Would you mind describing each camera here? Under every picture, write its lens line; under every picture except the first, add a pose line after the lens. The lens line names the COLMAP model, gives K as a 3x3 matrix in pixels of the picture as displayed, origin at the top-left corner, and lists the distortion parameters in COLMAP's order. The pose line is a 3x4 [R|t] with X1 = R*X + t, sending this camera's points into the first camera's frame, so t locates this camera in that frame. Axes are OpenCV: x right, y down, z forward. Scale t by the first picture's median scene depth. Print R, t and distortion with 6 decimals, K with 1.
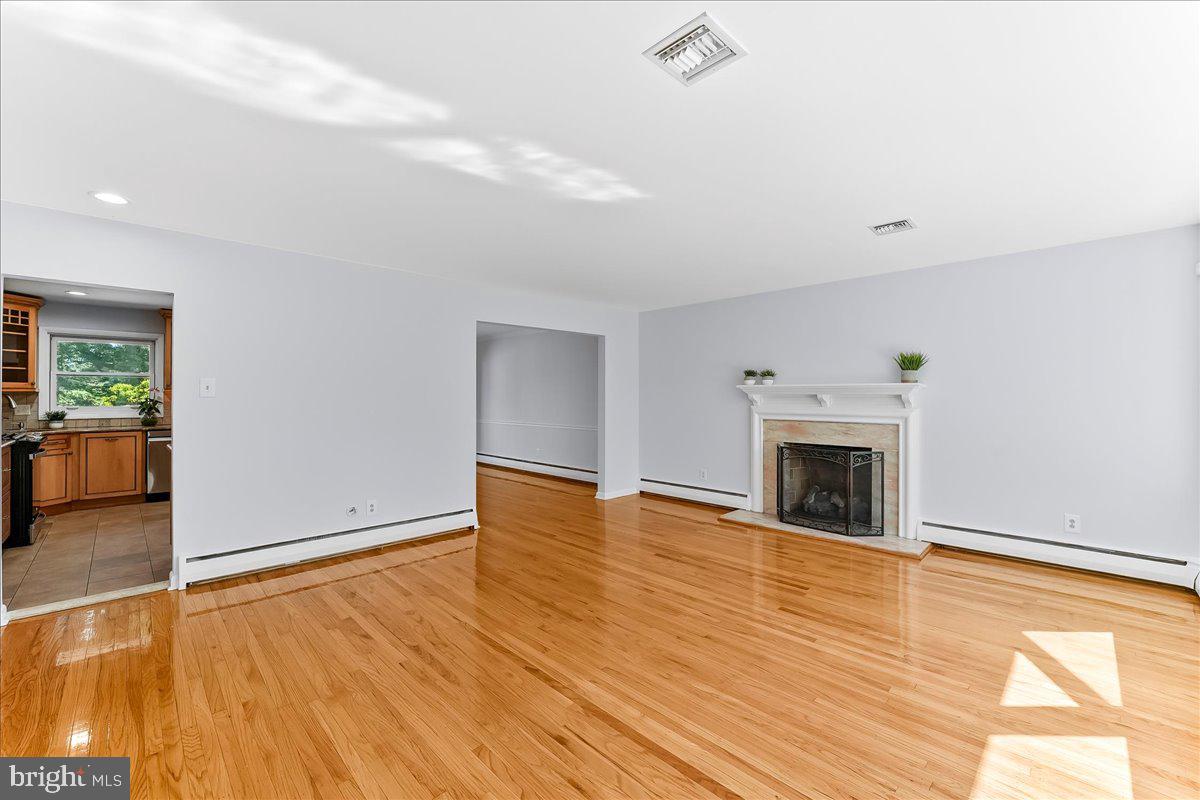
lens RADIAL K [[490.2, 0, 597.6], [0, 490.2, 395.7], [0, 0, 1]] dist [-0.014533, 0.000436]
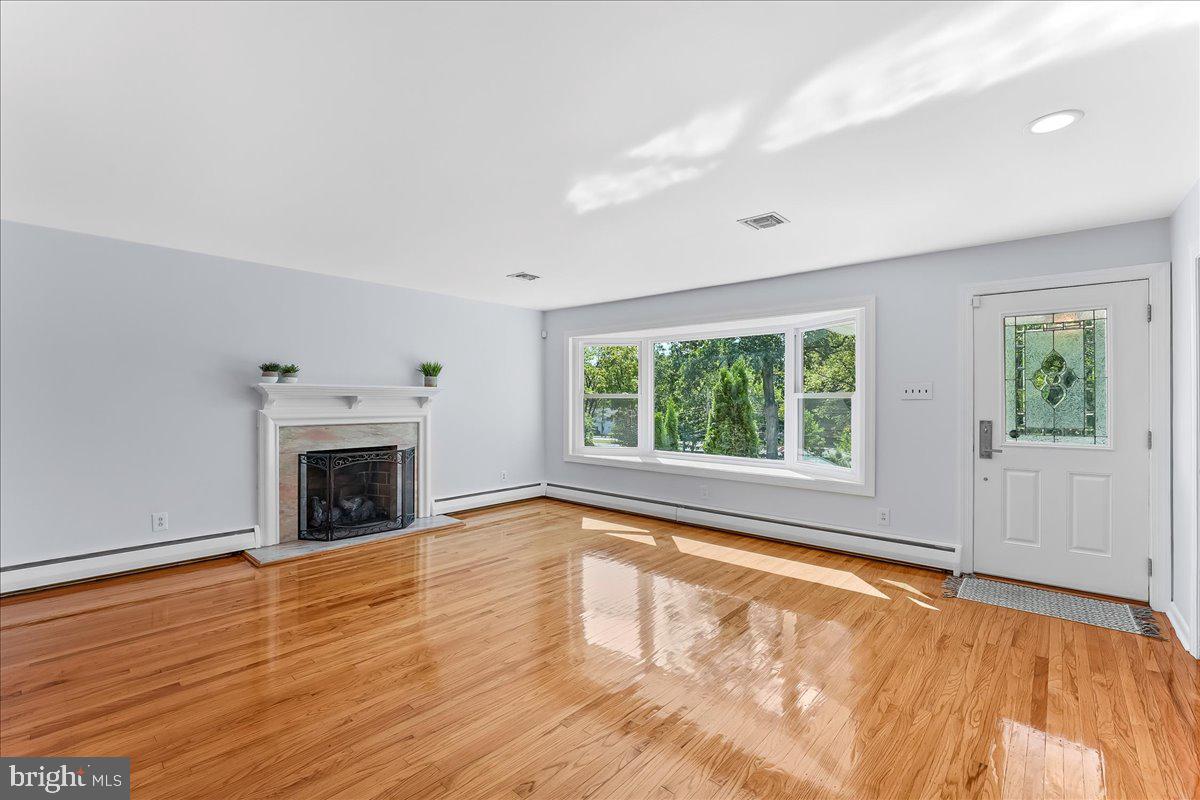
lens RADIAL K [[524.4, 0, 600.0], [0, 524.4, 400.0], [0, 0, 1]] dist [-0.001220, -0.000042]
pose [[-0.067996, -0.001274, 0.997685, -0.581561], [-0.005315, 0.999985, 0.000915, 0.001787], [-0.997671, -0.005241, -0.068002, 0.568277]]
